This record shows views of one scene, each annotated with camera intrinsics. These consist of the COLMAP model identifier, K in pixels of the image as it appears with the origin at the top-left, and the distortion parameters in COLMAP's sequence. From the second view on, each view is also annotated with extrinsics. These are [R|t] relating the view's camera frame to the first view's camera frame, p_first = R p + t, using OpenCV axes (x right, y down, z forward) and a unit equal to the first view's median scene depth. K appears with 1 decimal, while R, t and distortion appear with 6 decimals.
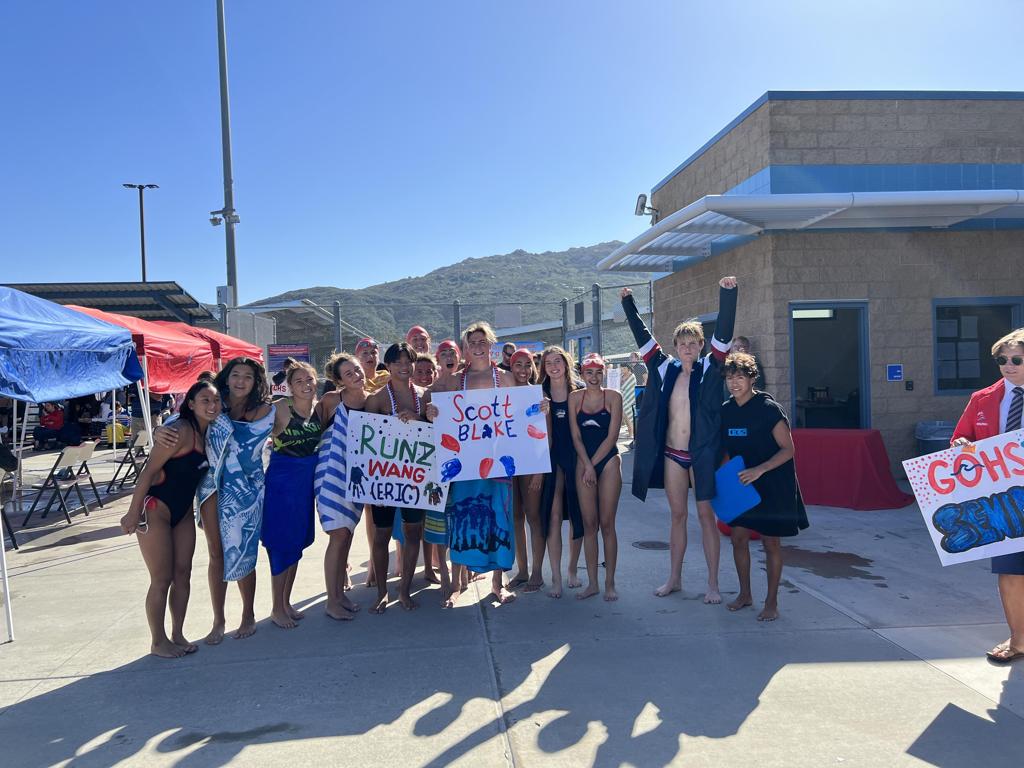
lens RADIAL K [[770.5, 0, 512.0], [0, 770.5, 384.0], [0, 0, 1]] dist [0.001463, -0.000899]
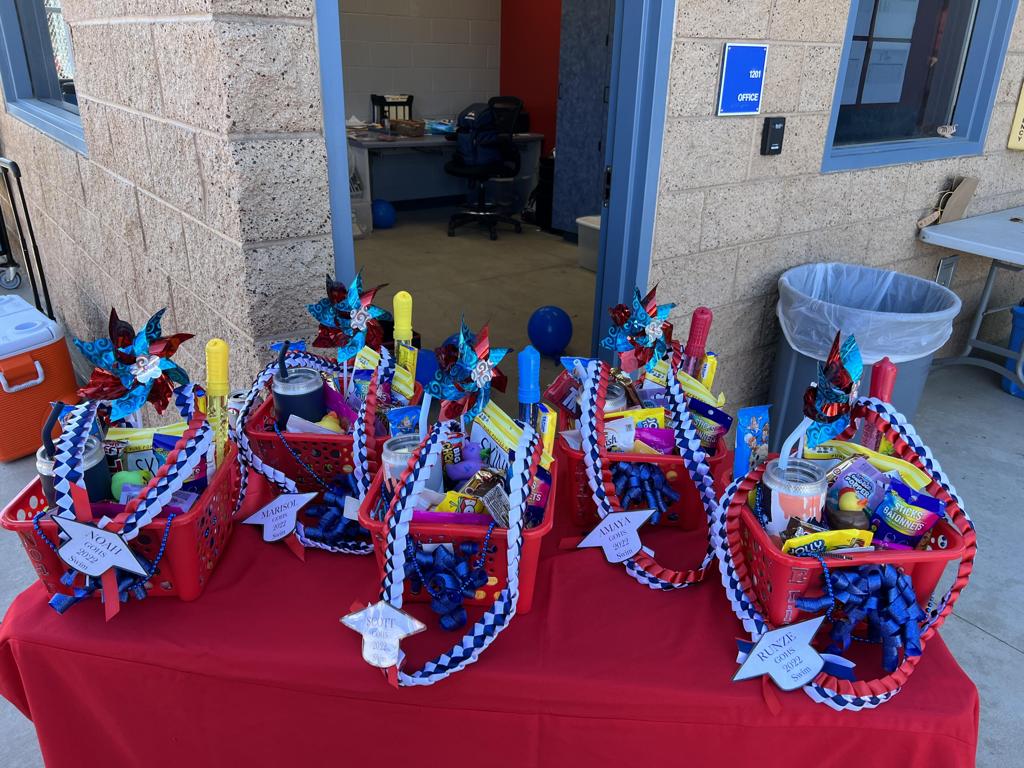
lens RADIAL K [[770.5, 0, 512.0], [0, 770.5, 384.0], [0, 0, 1]] dist [0.001463, -0.000899]
pose [[0.850422, -0.166027, 0.499217, 0.206848], [-0.035014, 0.928933, 0.368587, -0.008753], [-0.524934, -0.330935, 0.784172, 0.564347]]
